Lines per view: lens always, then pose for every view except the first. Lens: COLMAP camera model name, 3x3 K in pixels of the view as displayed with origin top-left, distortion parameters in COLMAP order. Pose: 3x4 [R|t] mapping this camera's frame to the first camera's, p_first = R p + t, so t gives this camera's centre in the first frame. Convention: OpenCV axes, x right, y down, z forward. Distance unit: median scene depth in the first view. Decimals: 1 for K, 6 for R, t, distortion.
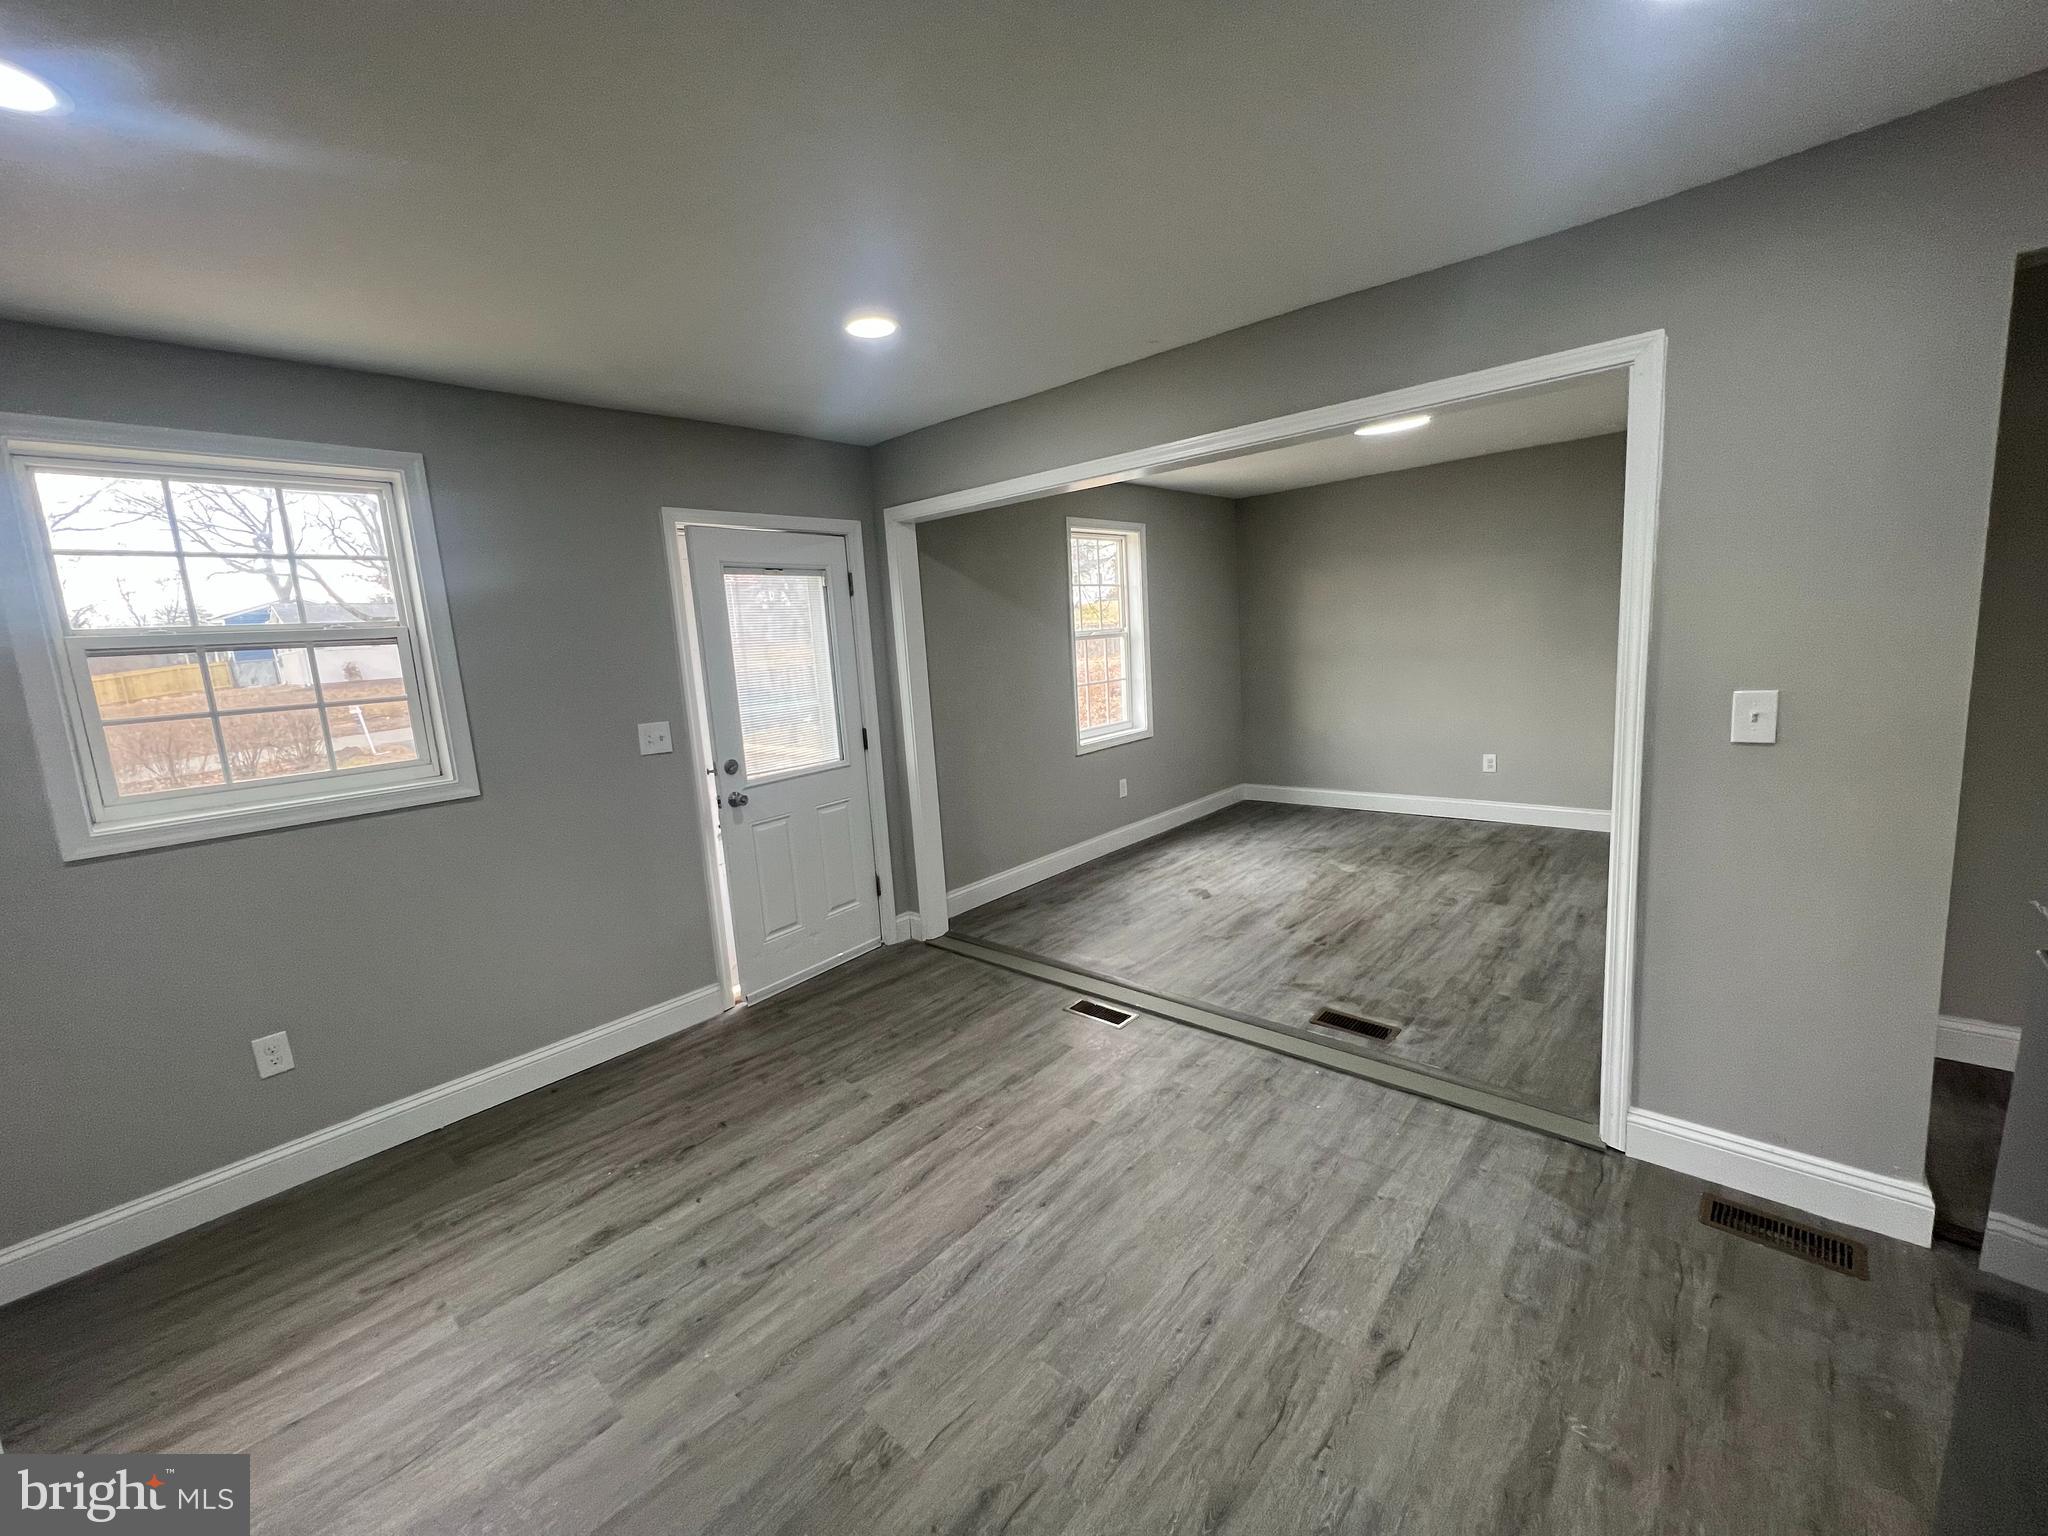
lens RADIAL K [[817.8, 0, 1021.4], [0, 817.8, 769.7], [0, 0, 1]] dist [-0.001700, 0.000422]
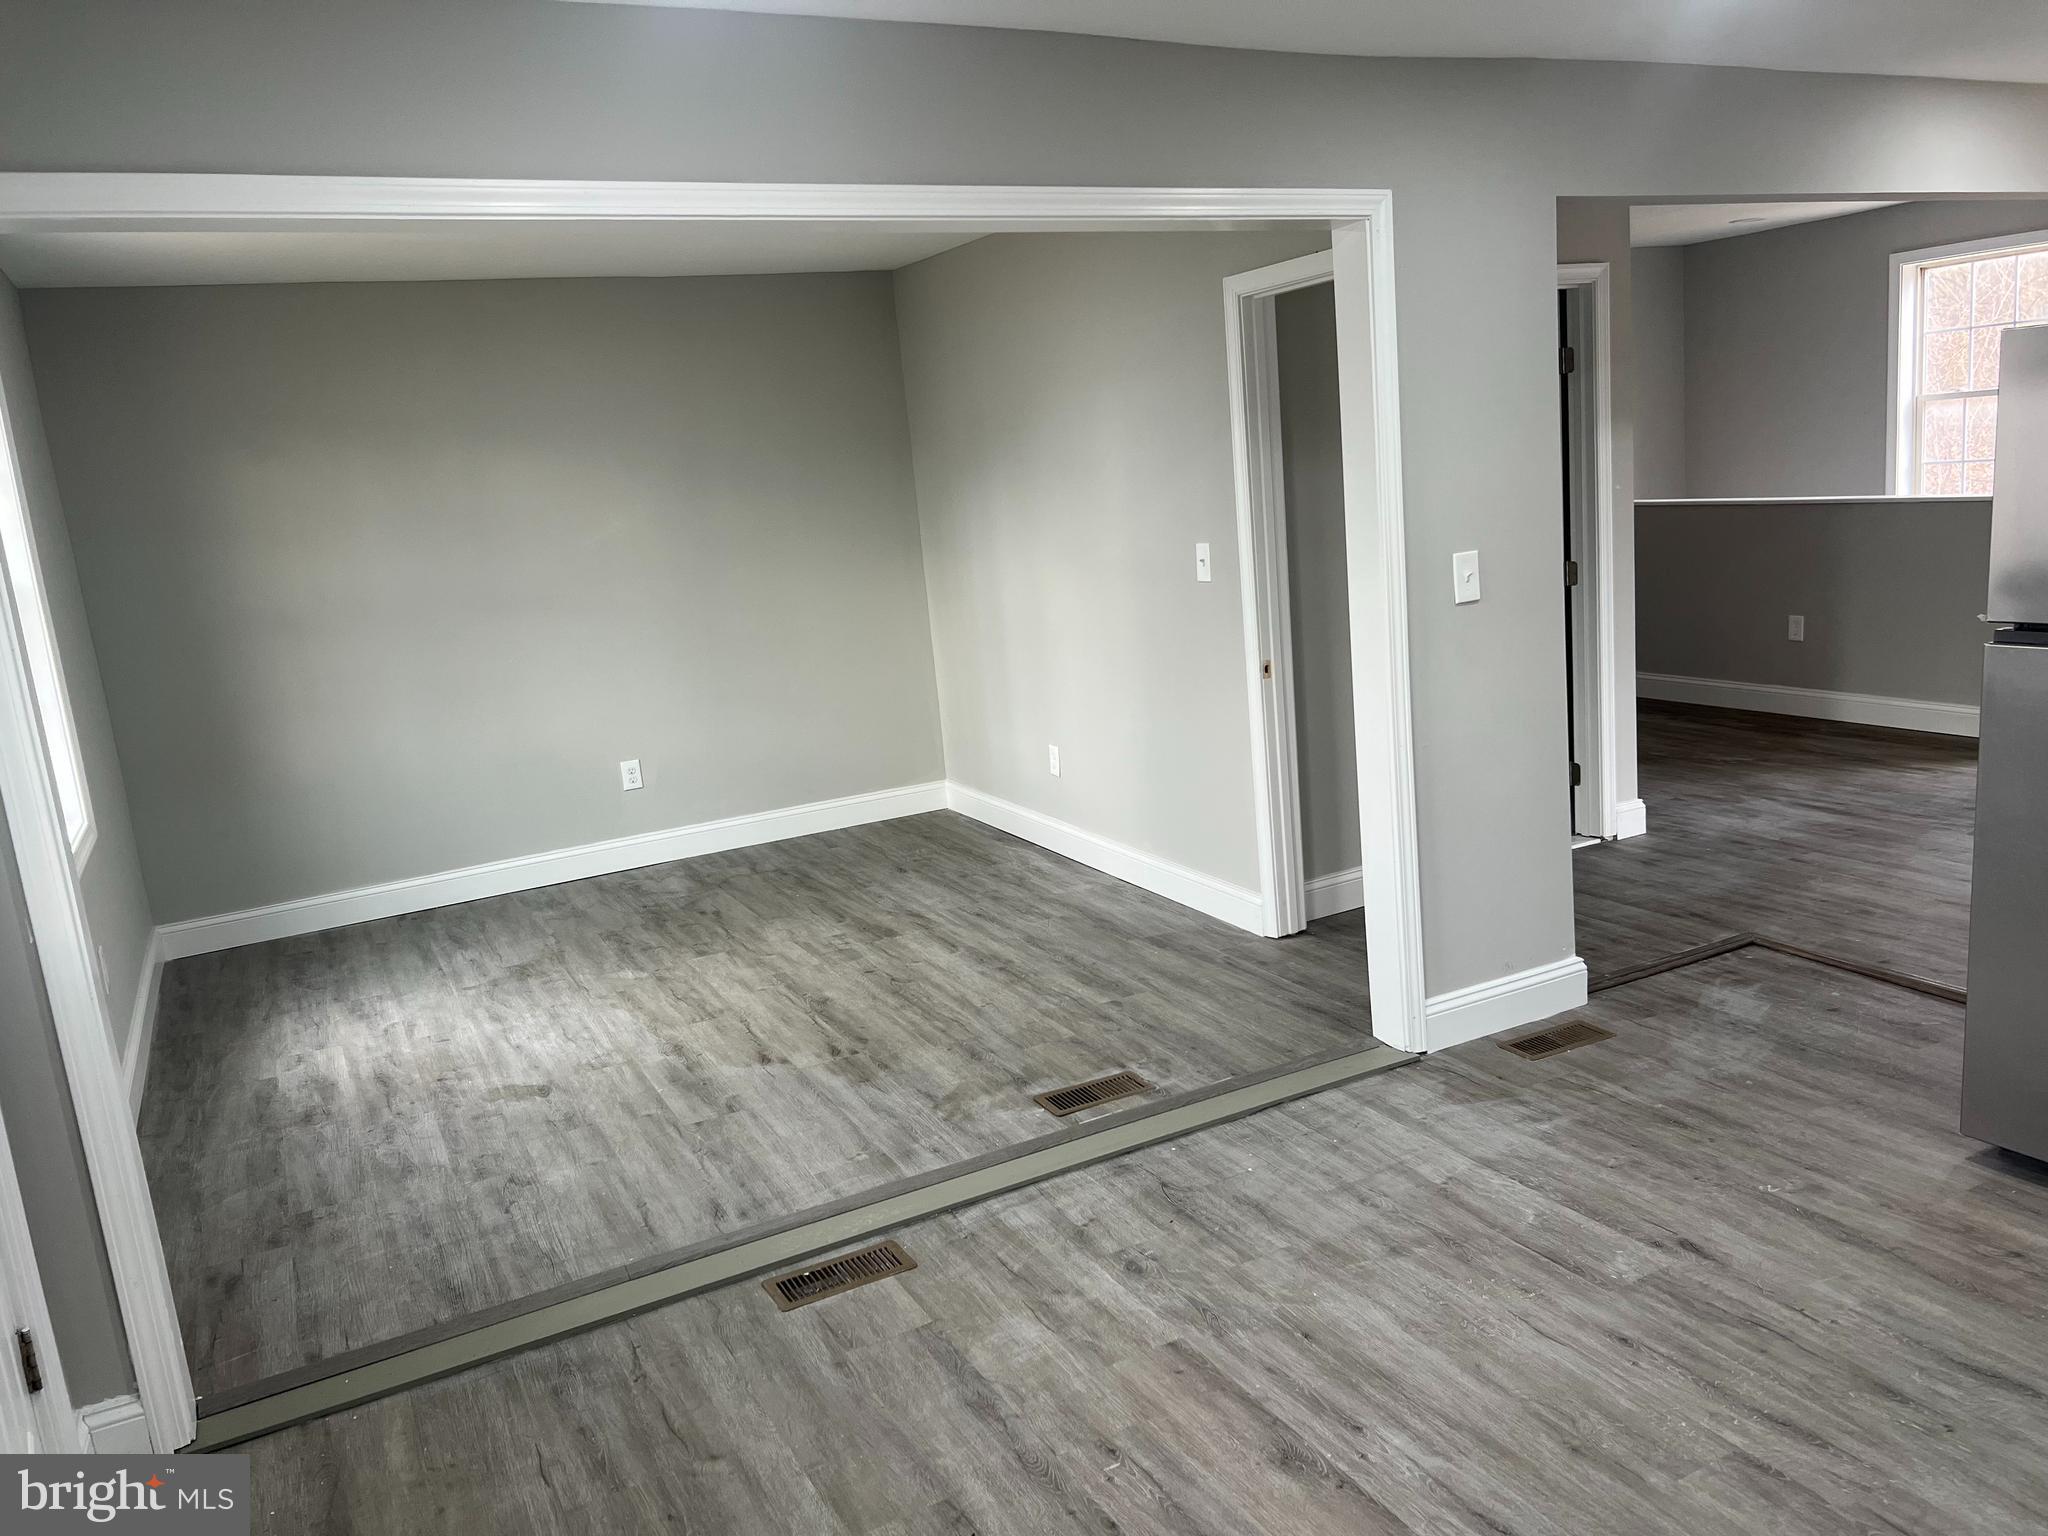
lens RADIAL K [[1539.7, 0, 1030.5], [0, 1539.7, 783.5], [0, 0, 1]] dist [0.062190, -0.073510]
pose [[0.346343, -0.153027, 0.925543, -0.839933], [0.215945, 0.973116, 0.080085, -0.060768], [-0.912915, 0.172129, 0.370077, 0.573189]]
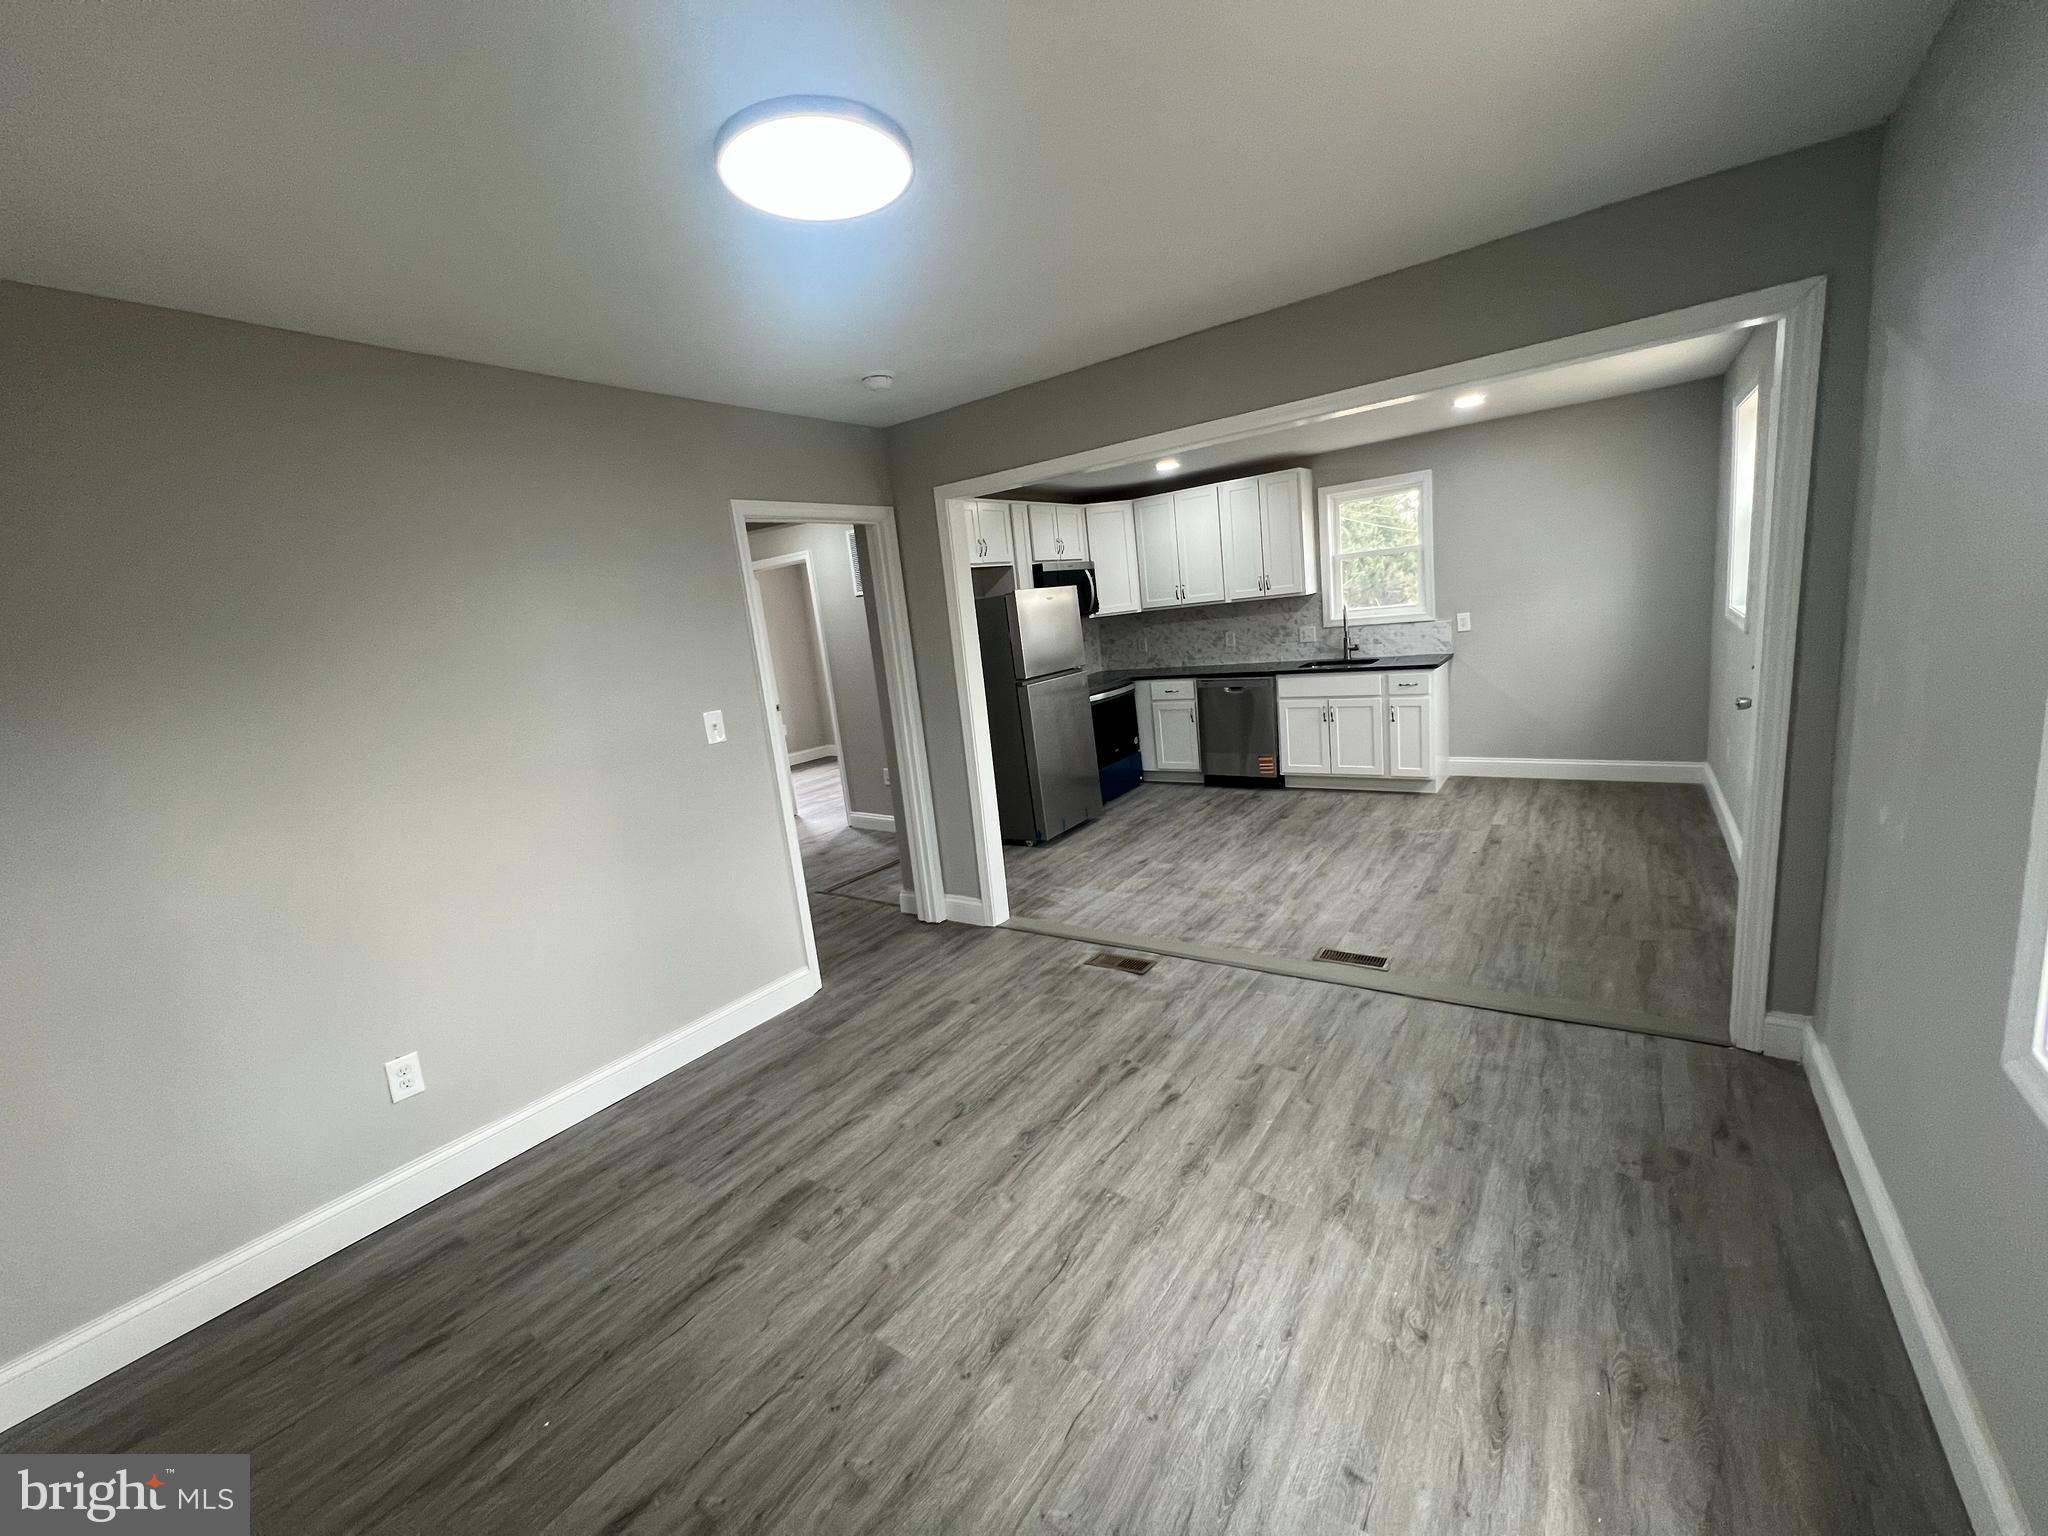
lens RADIAL K [[817.8, 0, 1021.2], [0, 817.8, 765.2], [0, 0, 1]] dist [-0.001700, 0.000422]
pose [[-0.977965, 0.189708, -0.087150, 0.646234], [0.148241, 0.924964, 0.349952, -0.410362], [0.146999, 0.329321, -0.932705, 2.151325]]
